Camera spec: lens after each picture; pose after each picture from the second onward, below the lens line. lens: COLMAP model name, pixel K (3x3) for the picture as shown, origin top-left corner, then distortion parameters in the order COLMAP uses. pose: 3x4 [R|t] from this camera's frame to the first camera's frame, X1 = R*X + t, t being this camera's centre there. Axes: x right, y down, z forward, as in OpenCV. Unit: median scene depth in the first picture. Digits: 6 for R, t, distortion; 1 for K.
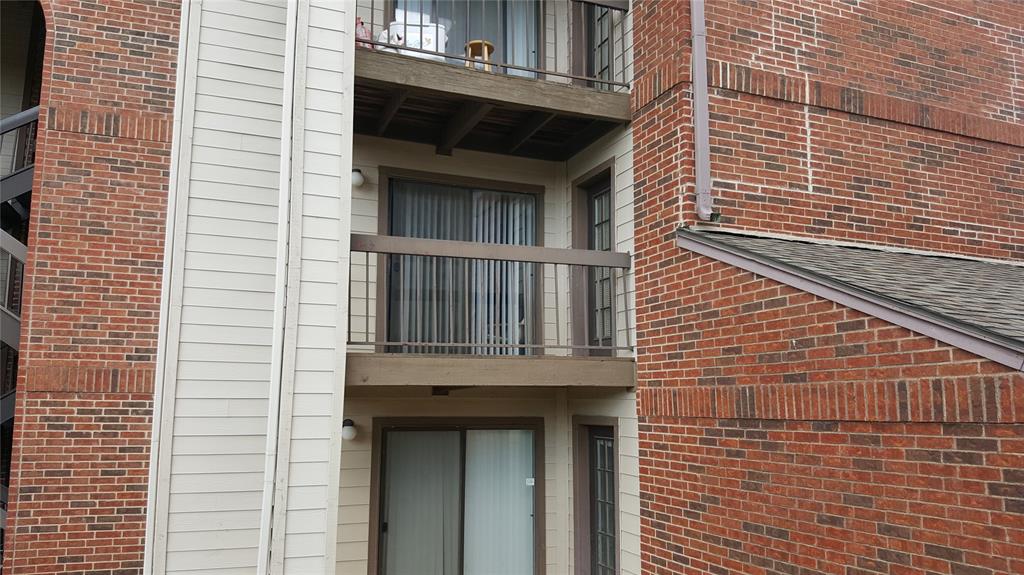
lens RADIAL K [[797.9, 0, 521.1], [0, 797.9, 292.3], [0, 0, 1]] dist [-0.012995, -0.008065]
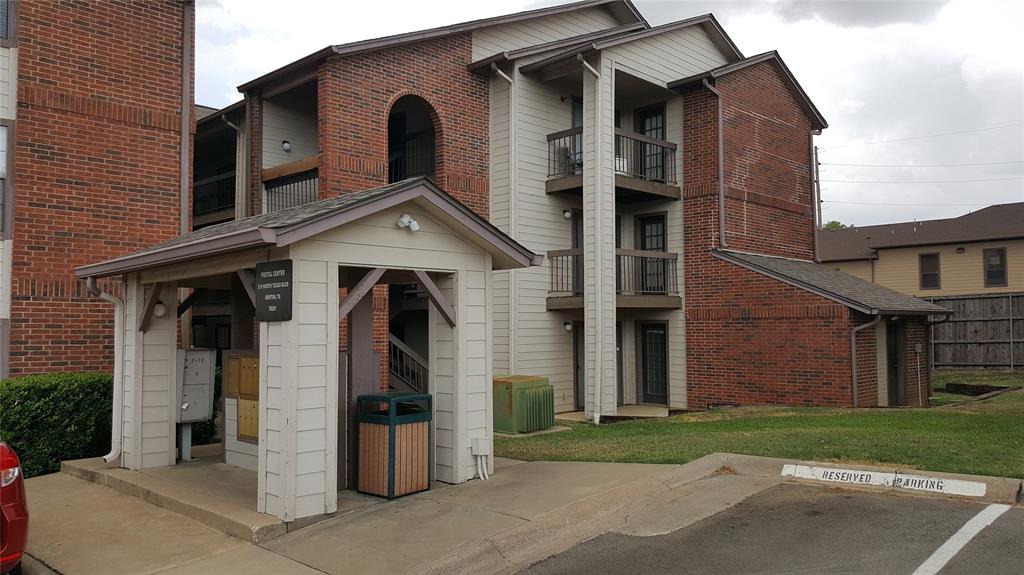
lens RADIAL K [[797.9, 0, 505.2], [0, 797.9, 283.9], [0, 0, 1]] dist [-0.012995, -0.008065]
pose [[0.922355, 0.013257, 0.386115, -1.407914], [-0.046369, 0.995986, 0.076569, -0.129285], [-0.383550, -0.088528, 0.919267, -1.152895]]
